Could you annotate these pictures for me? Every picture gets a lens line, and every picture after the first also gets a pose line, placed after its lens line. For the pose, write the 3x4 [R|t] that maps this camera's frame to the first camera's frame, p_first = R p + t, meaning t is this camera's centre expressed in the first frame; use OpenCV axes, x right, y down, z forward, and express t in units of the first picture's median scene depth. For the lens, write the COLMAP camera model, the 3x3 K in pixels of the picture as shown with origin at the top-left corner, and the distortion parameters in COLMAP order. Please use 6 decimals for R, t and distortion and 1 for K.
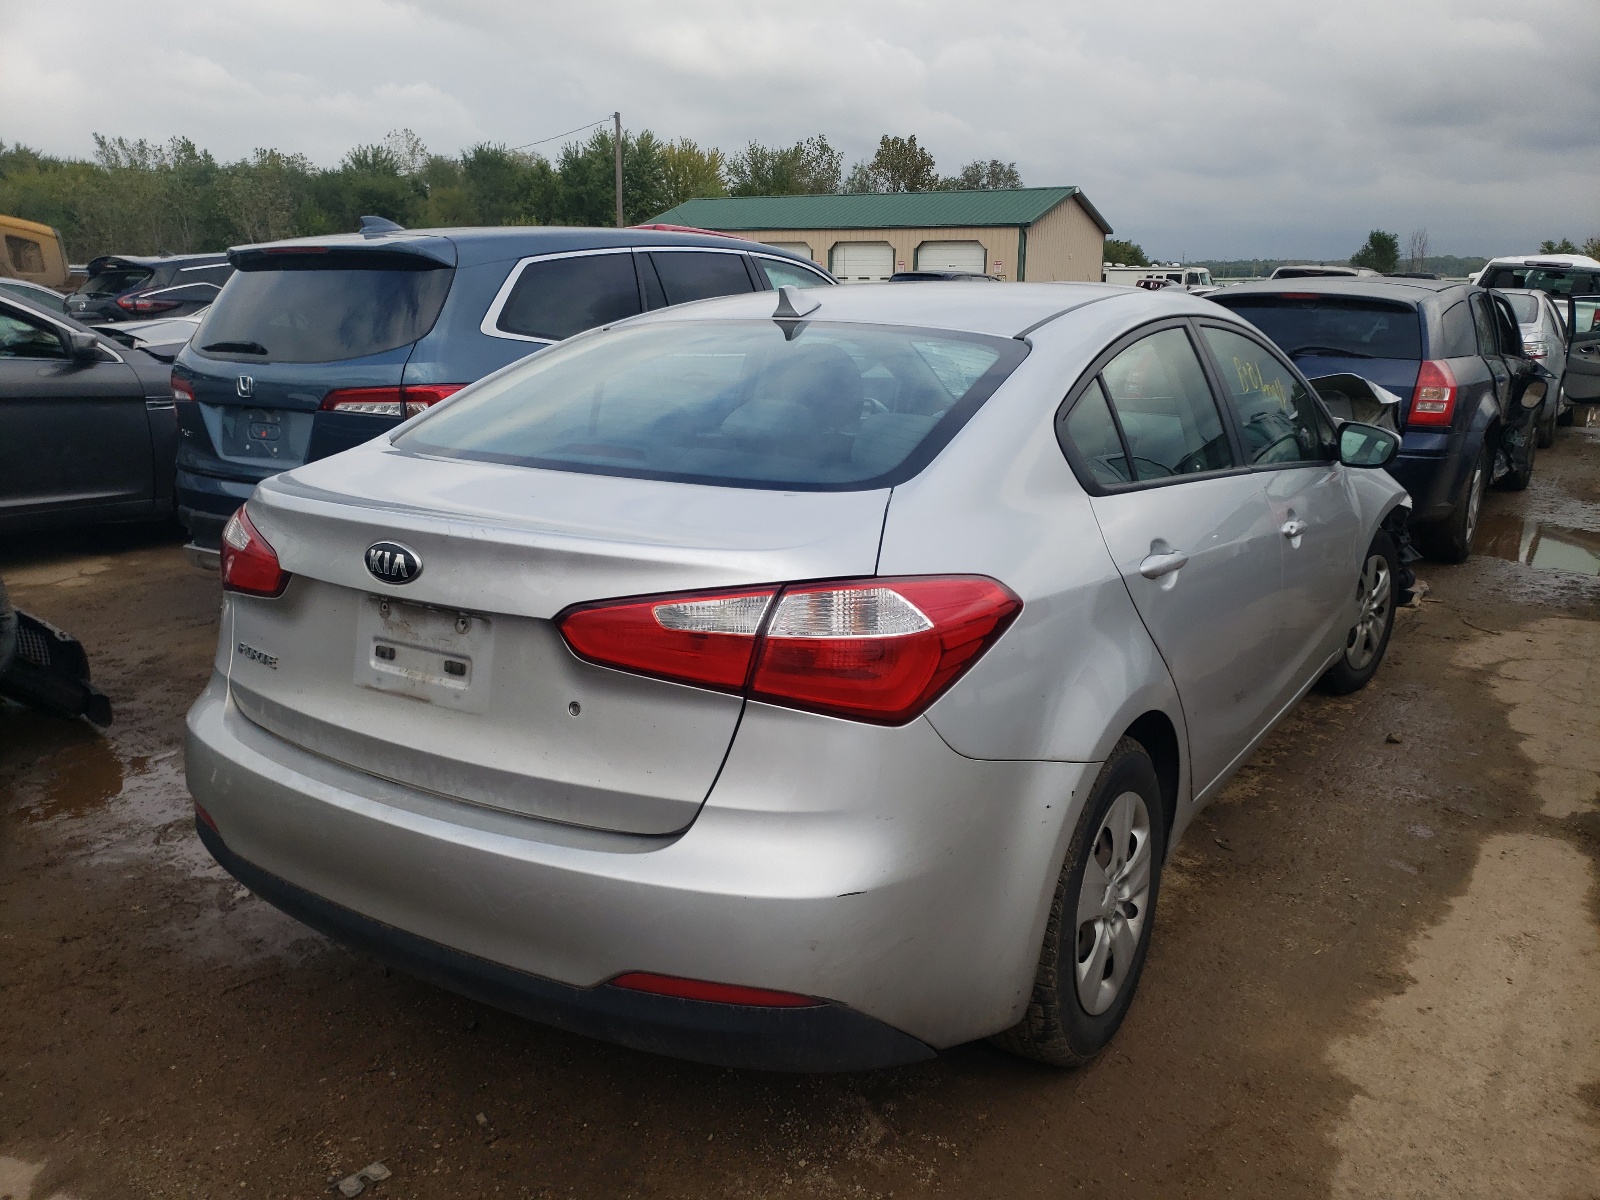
lens RADIAL K [[1204.2, 0, 778.4], [0, 1204.2, 602.1], [0, 0, 1]] dist [-0.002750, -0.040148]
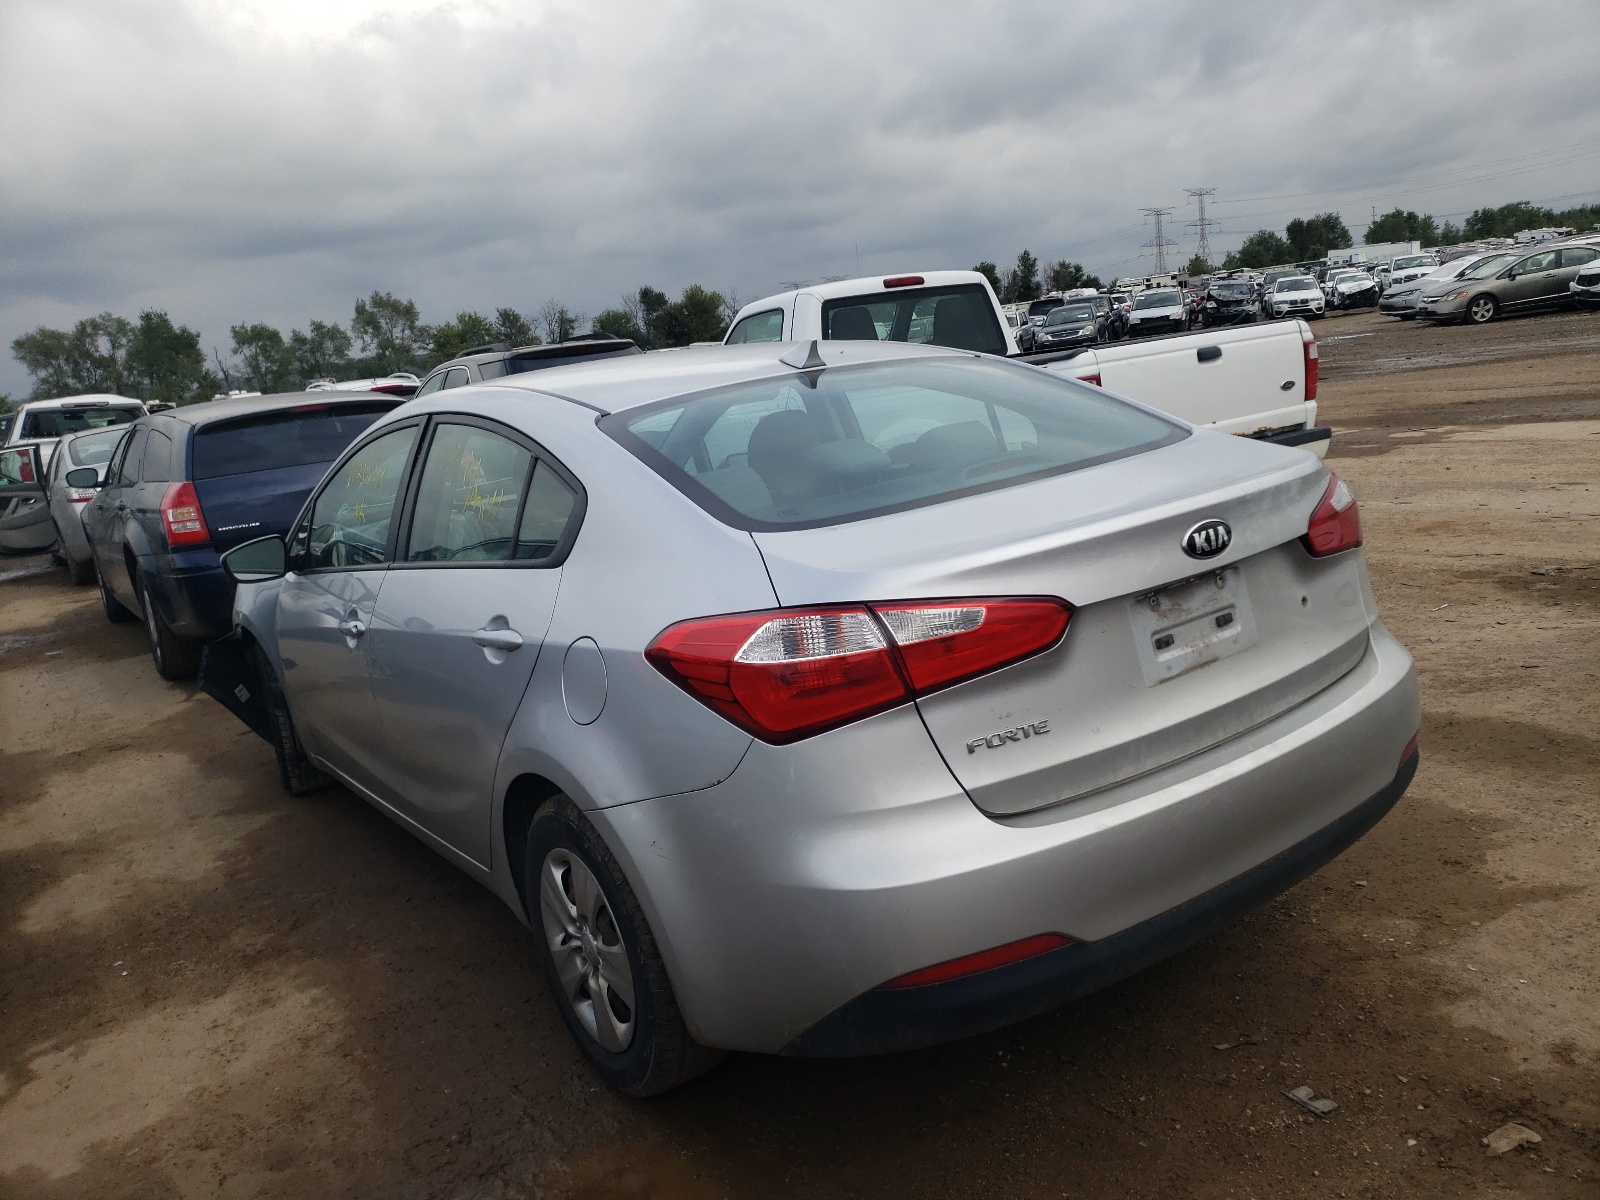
lens RADIAL K [[1204.2, 0, 778.4], [0, 1204.2, 602.1], [0, 0, 1]] dist [-0.002750, -0.040148]
pose [[0.391057, -0.234847, 0.889900, -1.406804], [0.341266, 0.934972, 0.096776, -0.210874], [-0.854759, 0.265847, 0.445772, 0.819112]]
